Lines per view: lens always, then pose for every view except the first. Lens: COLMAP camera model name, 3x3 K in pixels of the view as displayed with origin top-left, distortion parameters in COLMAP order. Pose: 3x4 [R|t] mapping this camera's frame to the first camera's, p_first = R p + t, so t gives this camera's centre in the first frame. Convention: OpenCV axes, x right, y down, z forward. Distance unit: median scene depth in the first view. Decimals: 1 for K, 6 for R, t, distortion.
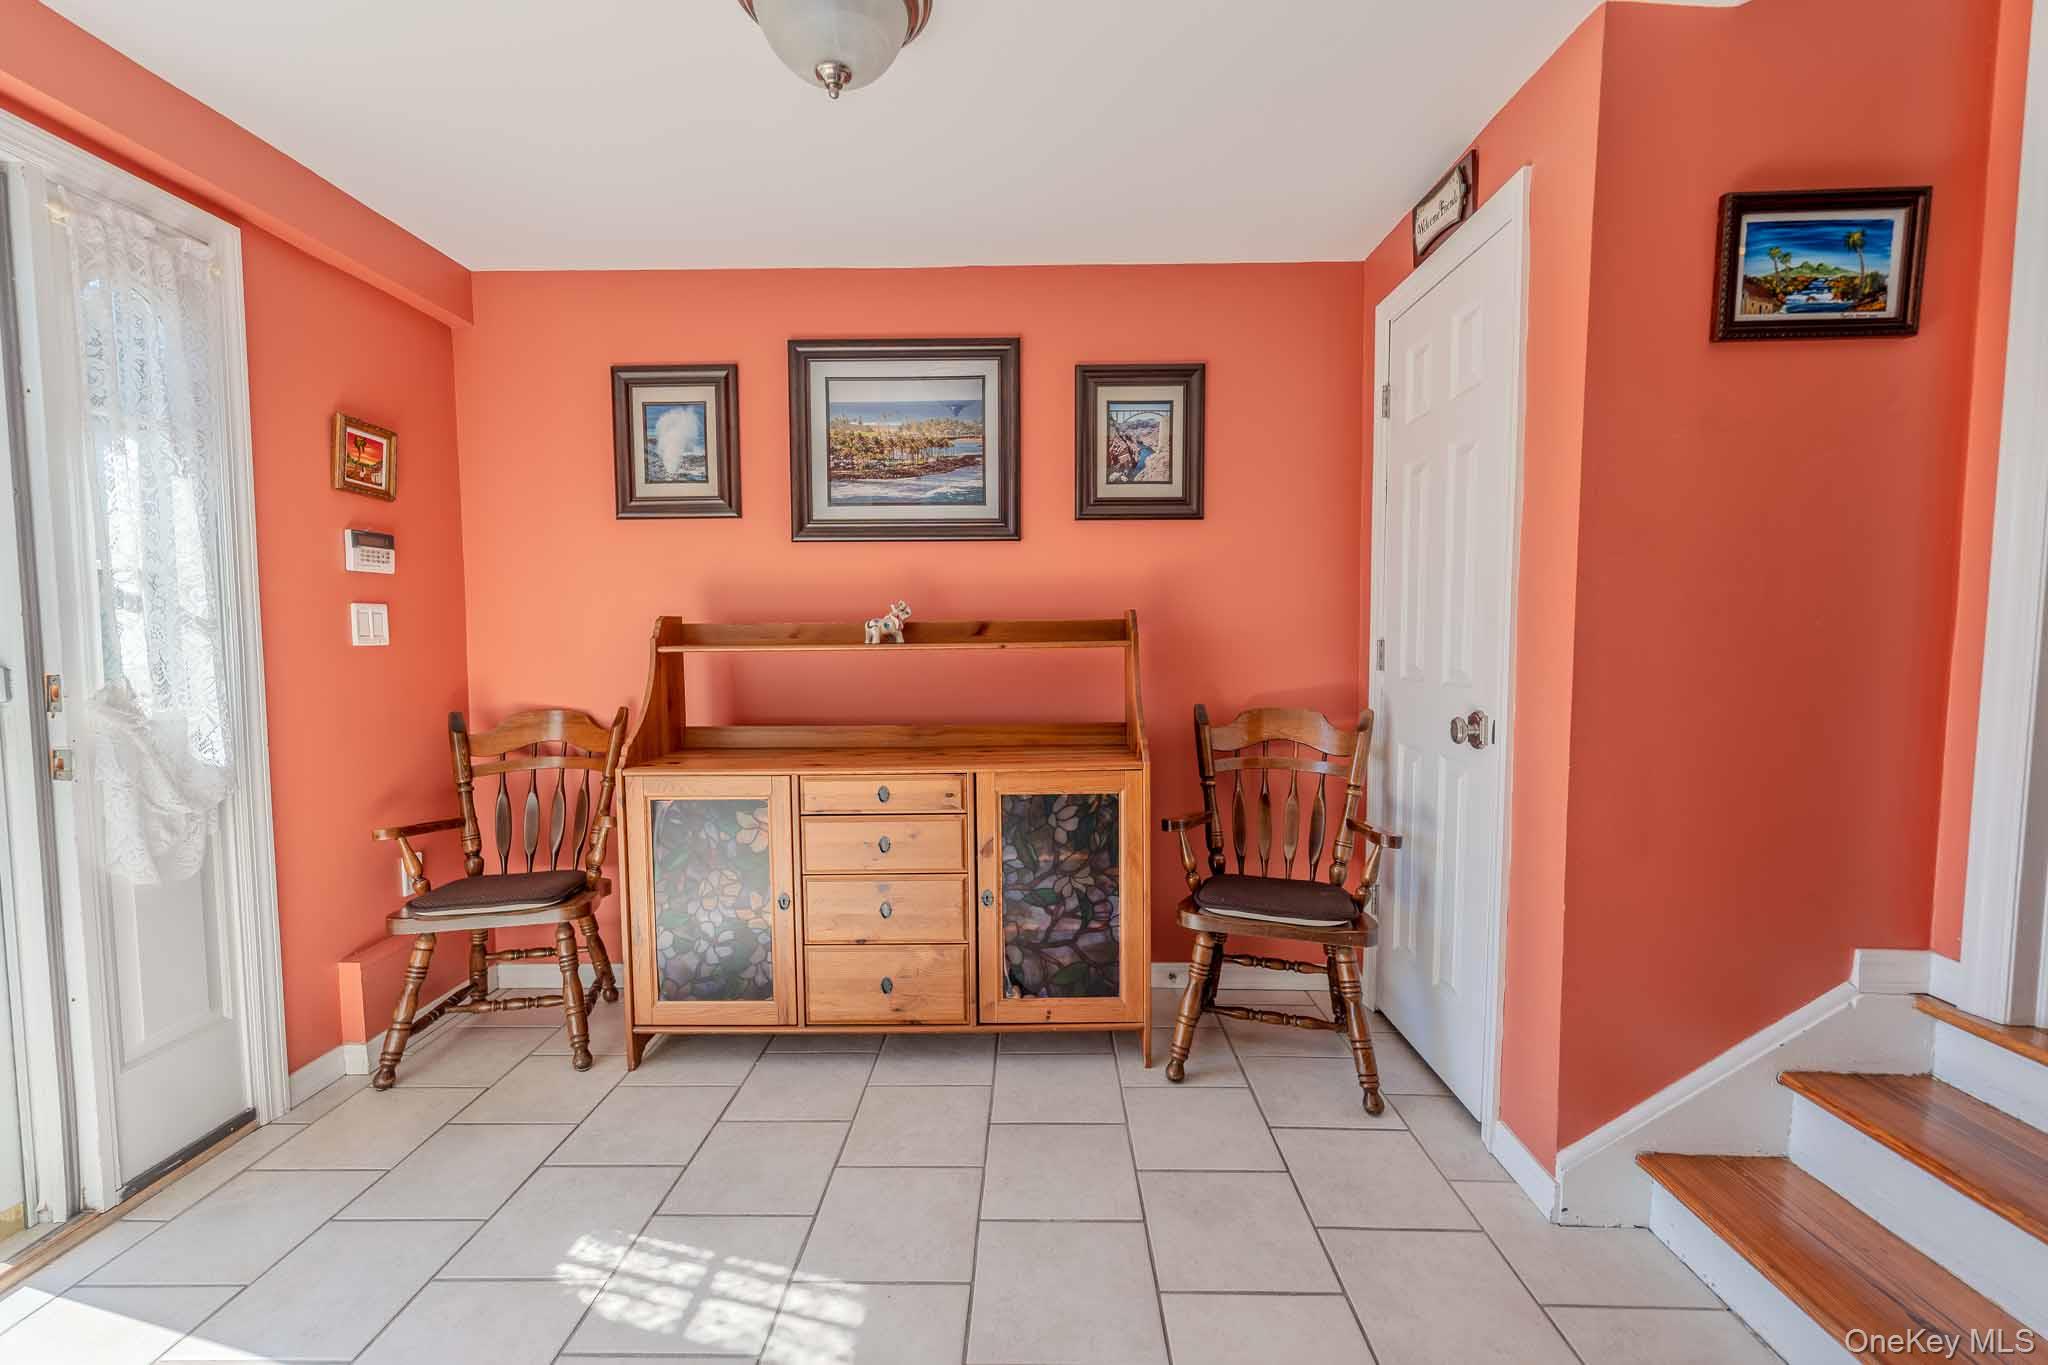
lens RADIAL K [[825.7, 0, 1024.8], [0, 825.7, 687.7], [0, 0, 1]] dist [-0.000216, -0.000404]
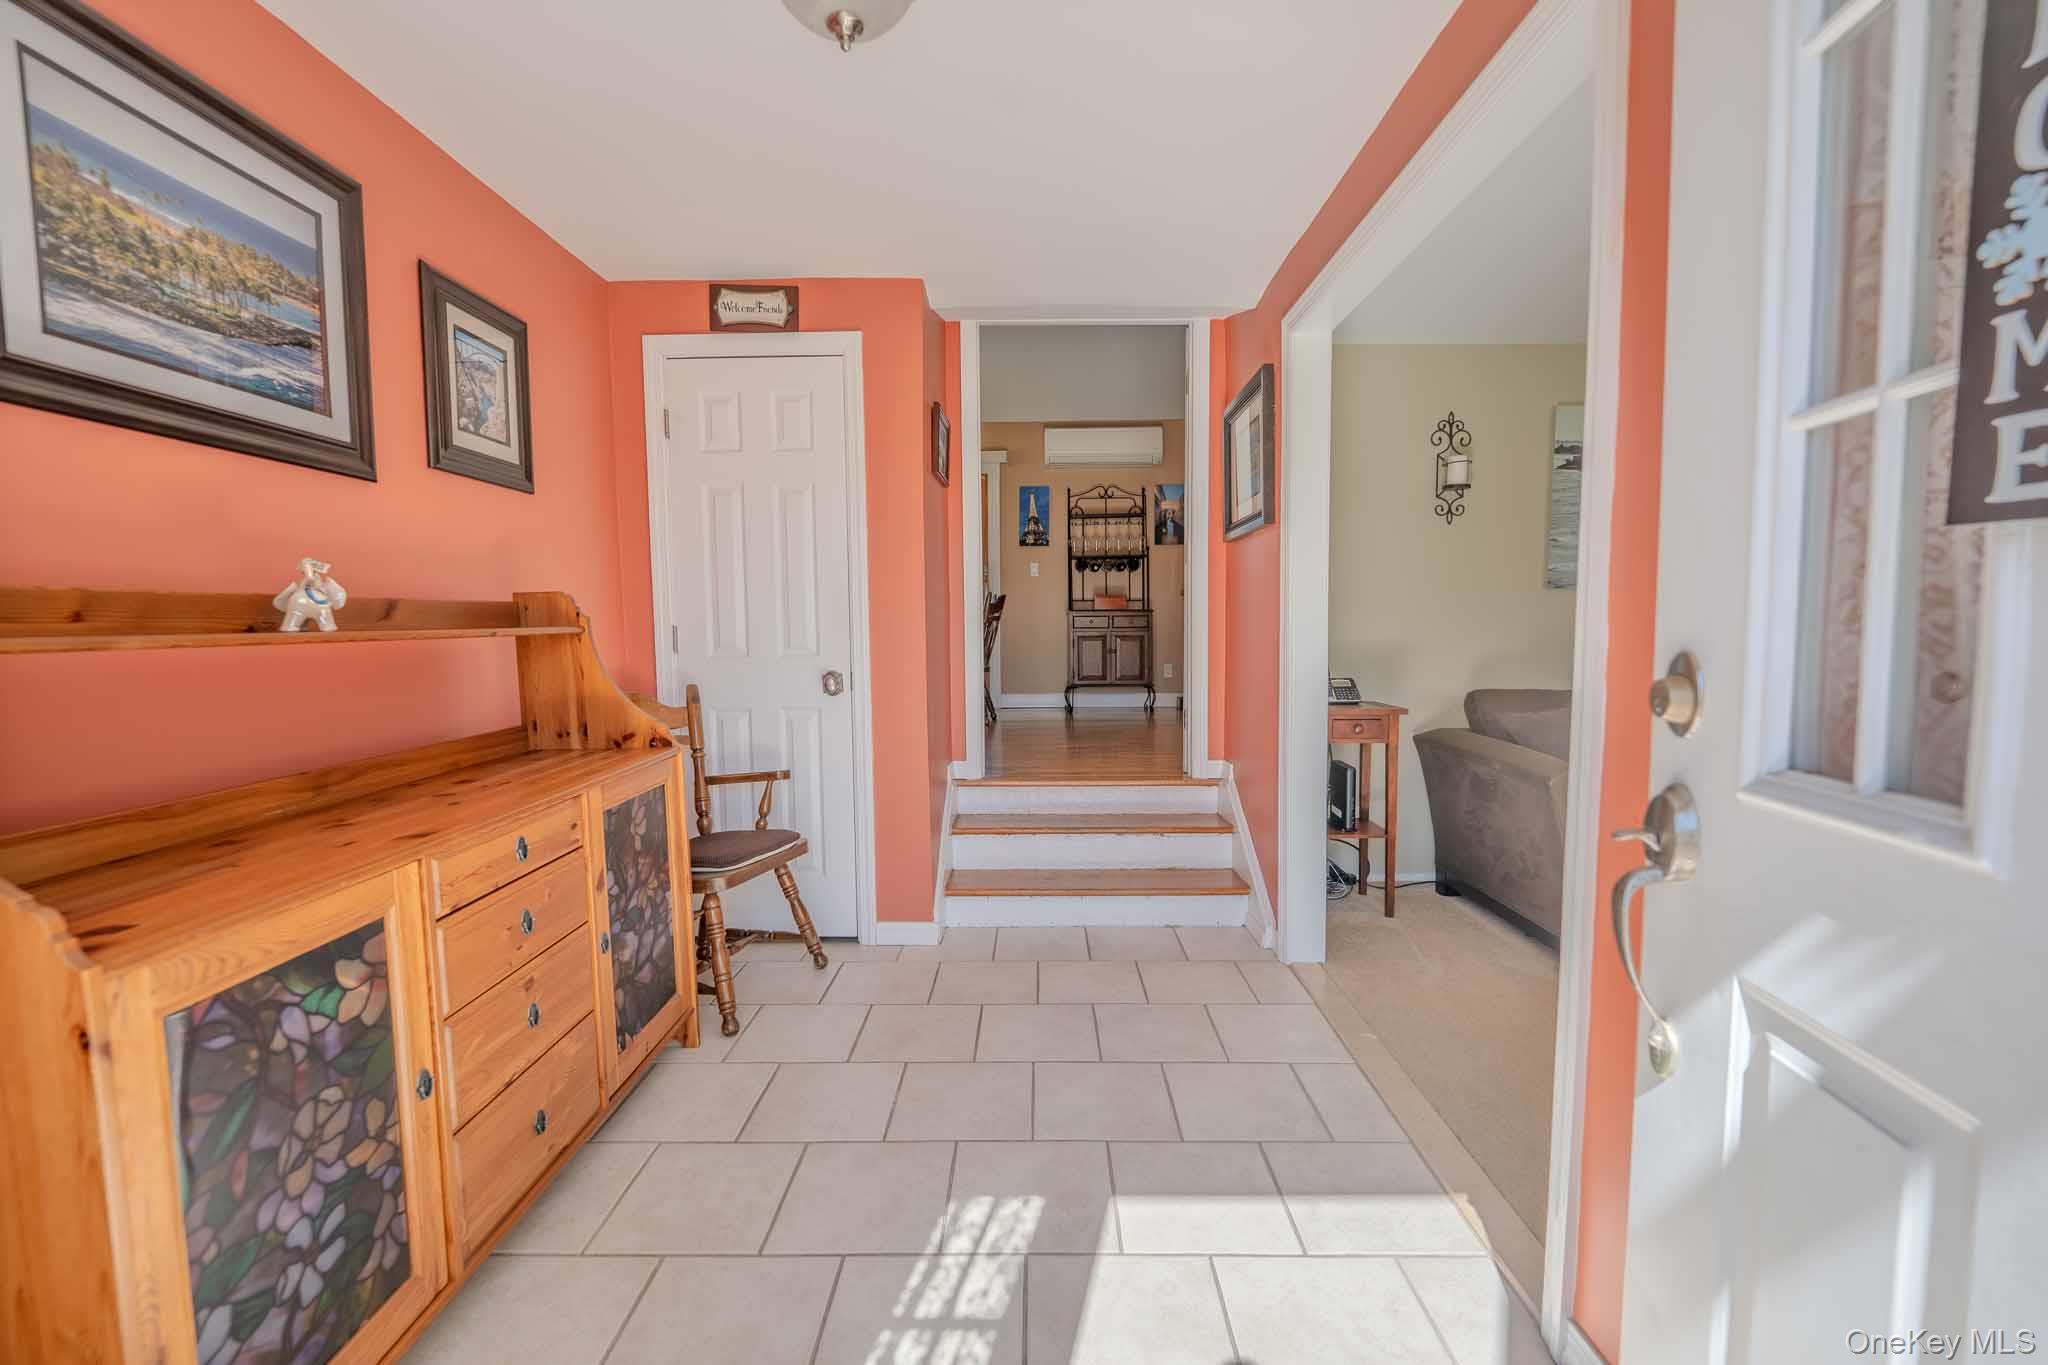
lens RADIAL K [[831.9, 0, 1024.2], [0, 831.9, 685.9], [0, 0, 1]] dist [-0.001469, -0.000273]
pose [[-0.002202, -0.070682, 0.997496, -0.714954], [0.080595, 0.994241, 0.070629, -0.015936], [-0.996744, 0.080549, 0.003507, 0.481744]]
